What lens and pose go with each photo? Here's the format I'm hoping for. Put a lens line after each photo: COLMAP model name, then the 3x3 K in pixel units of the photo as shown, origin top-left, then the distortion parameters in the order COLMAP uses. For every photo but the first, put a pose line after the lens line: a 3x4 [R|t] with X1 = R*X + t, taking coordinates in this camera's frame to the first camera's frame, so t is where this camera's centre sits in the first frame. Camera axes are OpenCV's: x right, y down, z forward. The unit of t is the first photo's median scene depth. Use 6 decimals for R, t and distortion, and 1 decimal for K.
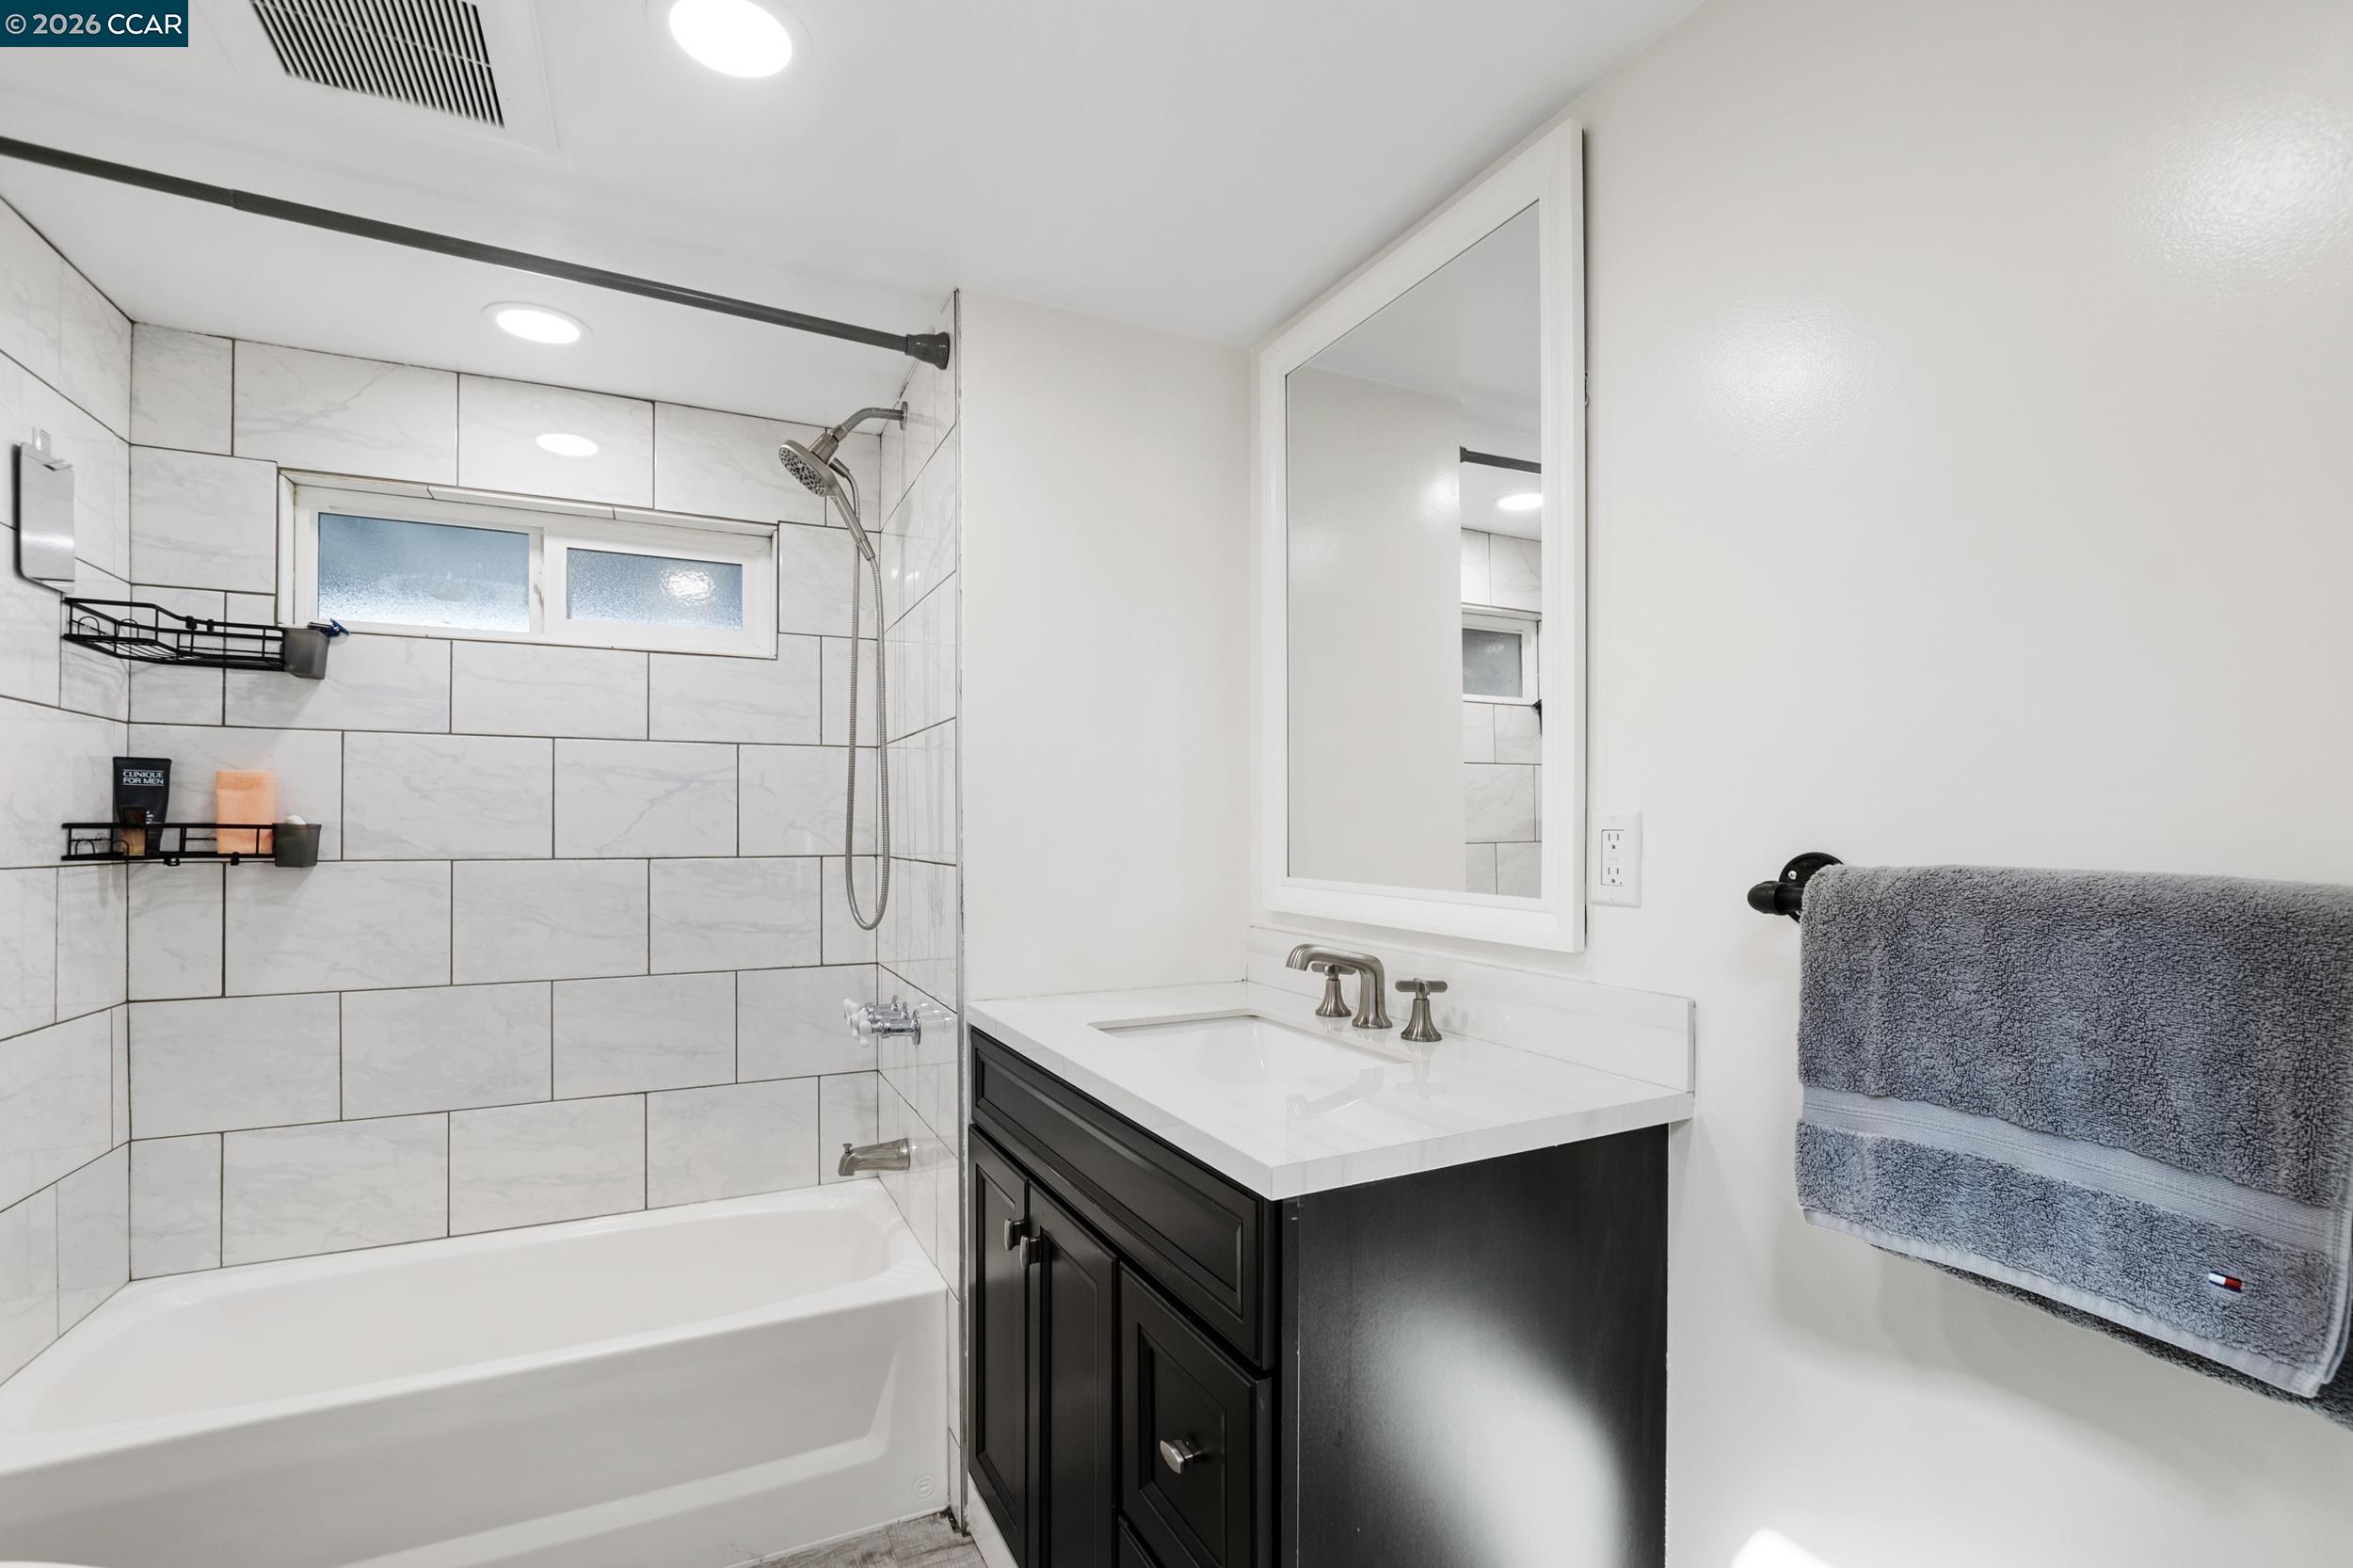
lens RADIAL K [[1039.6, 0, 1170.1], [0, 1039.6, 816.9], [0, 0, 1]] dist [-0.011658, -0.000178]
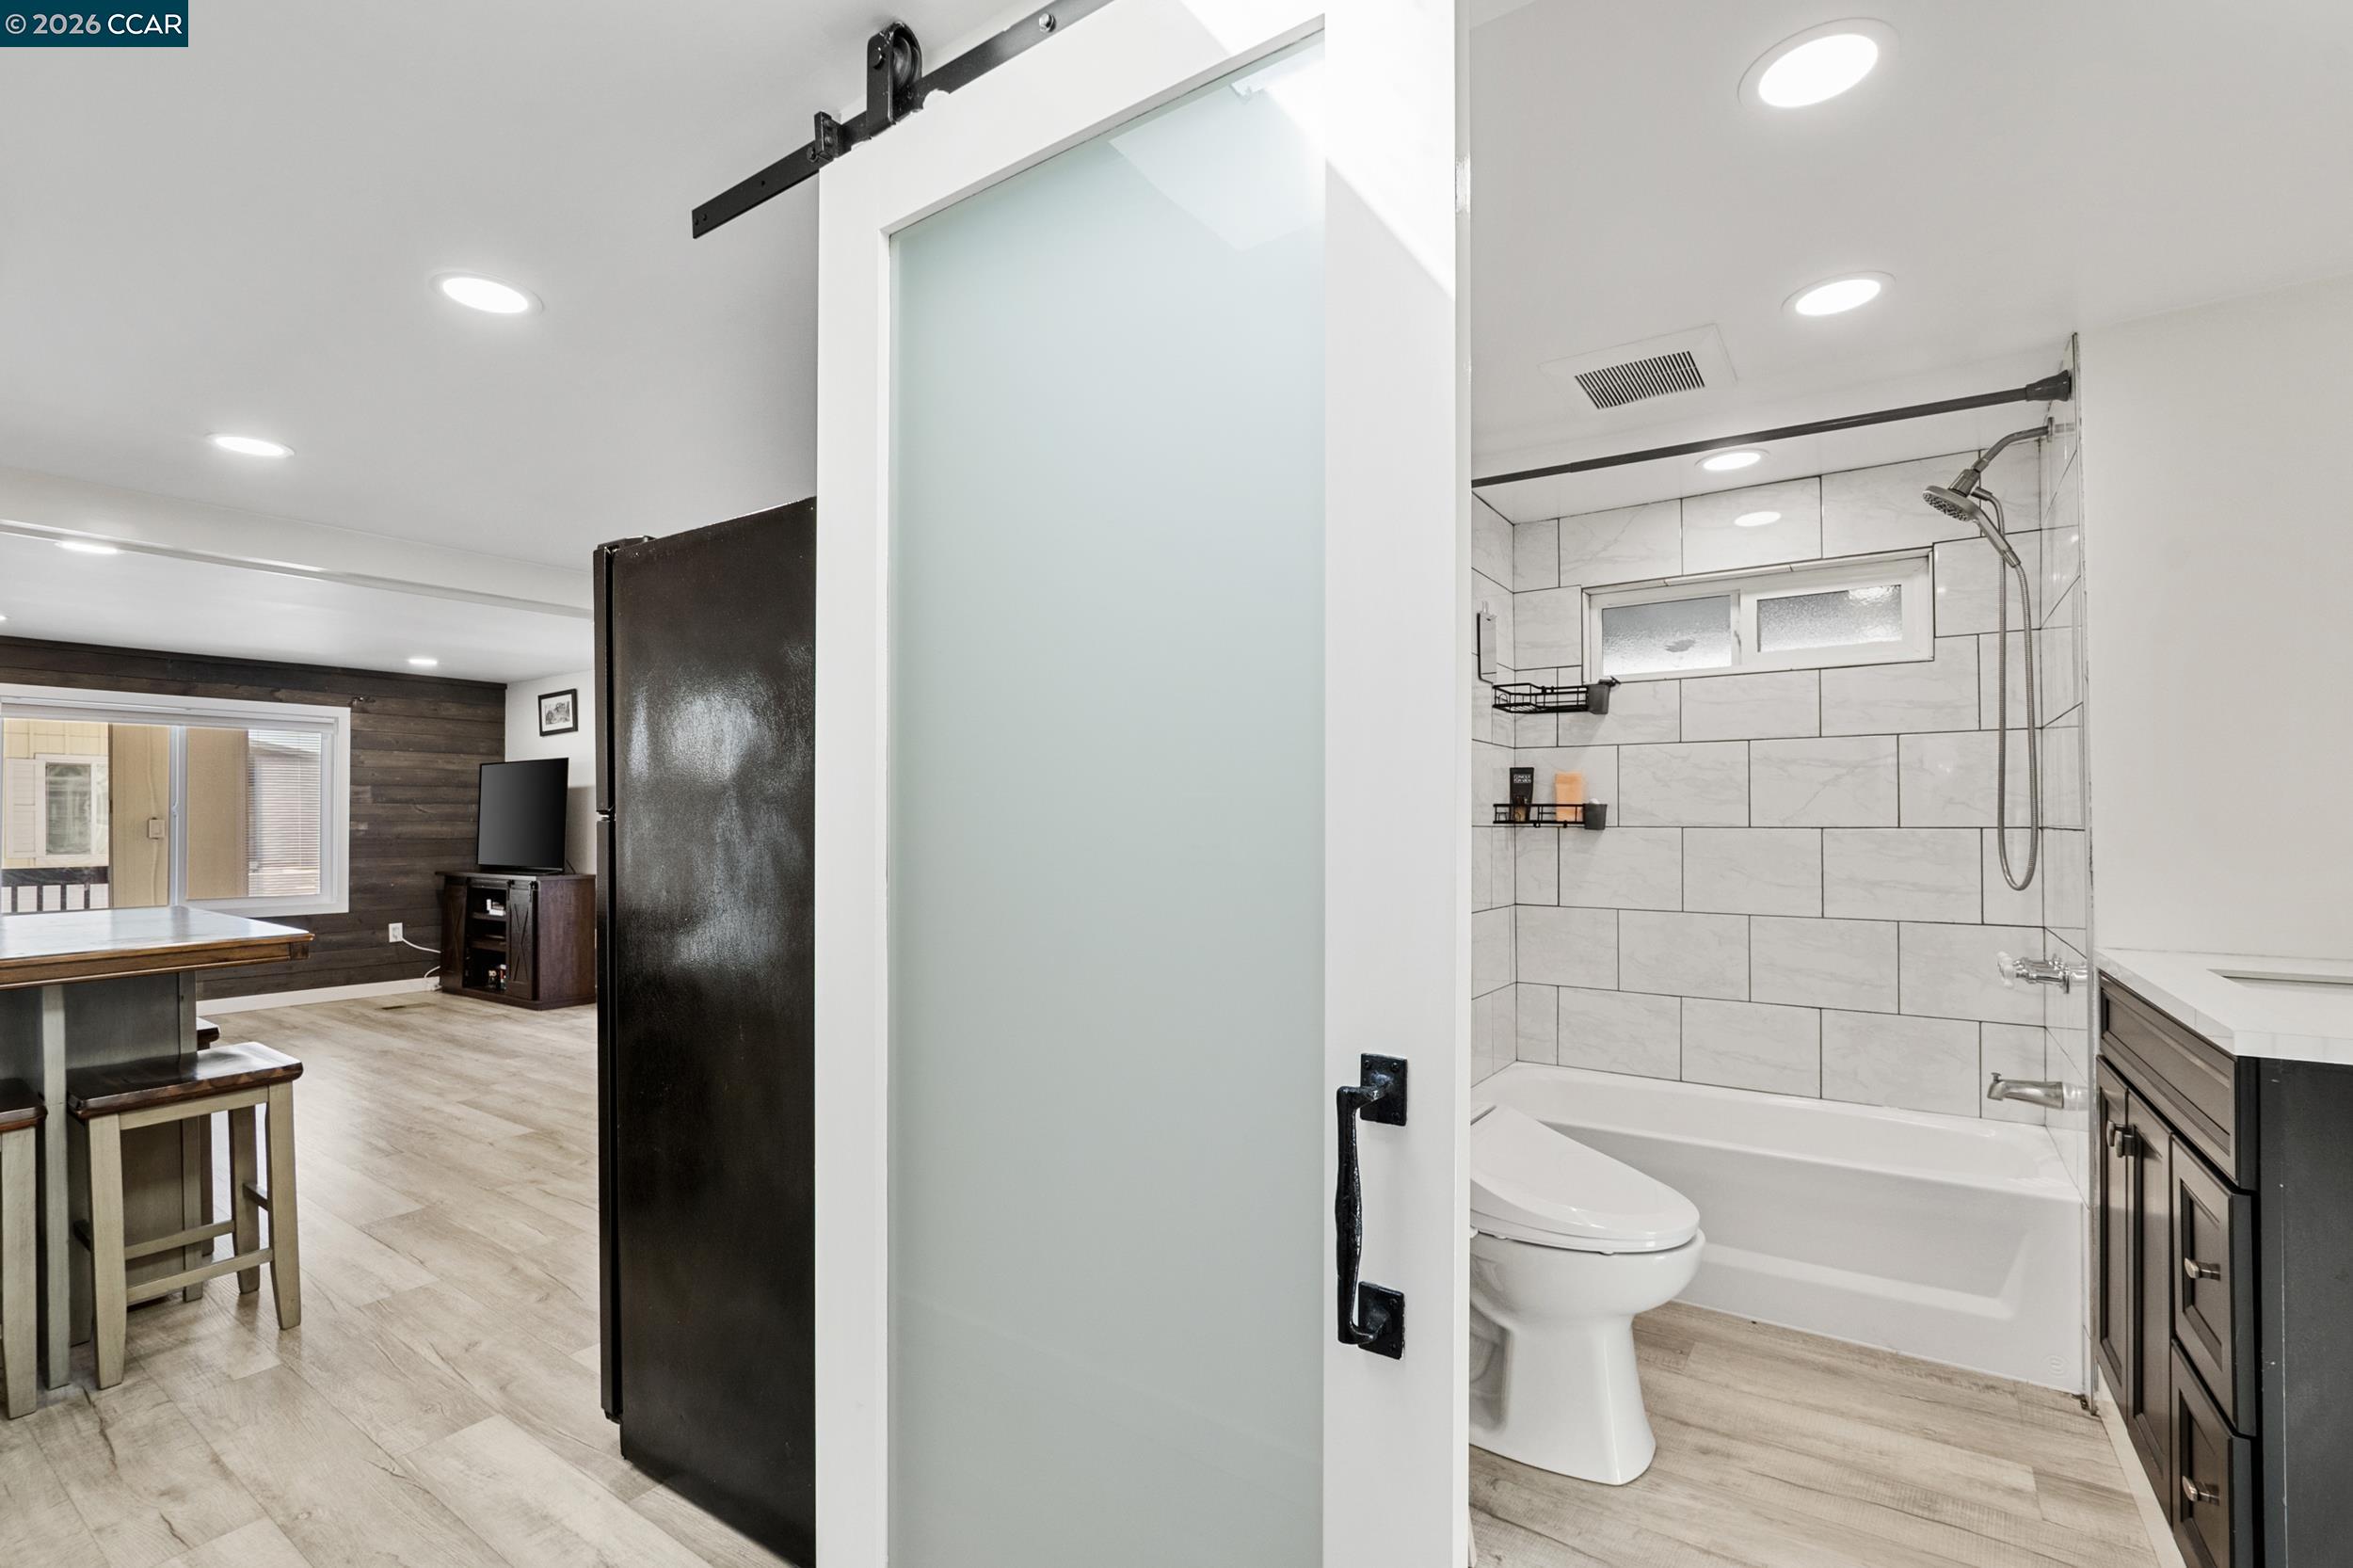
lens RADIAL K [[1039.6, 0, 1170.1], [0, 1039.6, 816.9], [0, 0, 1]] dist [-0.011658, -0.000178]
pose [[0.487243, -0.003325, -0.873260, 0.261675], [0.010275, 0.999945, 0.001926, 0.017420], [0.873206, -0.009911, 0.487251, -0.389422]]
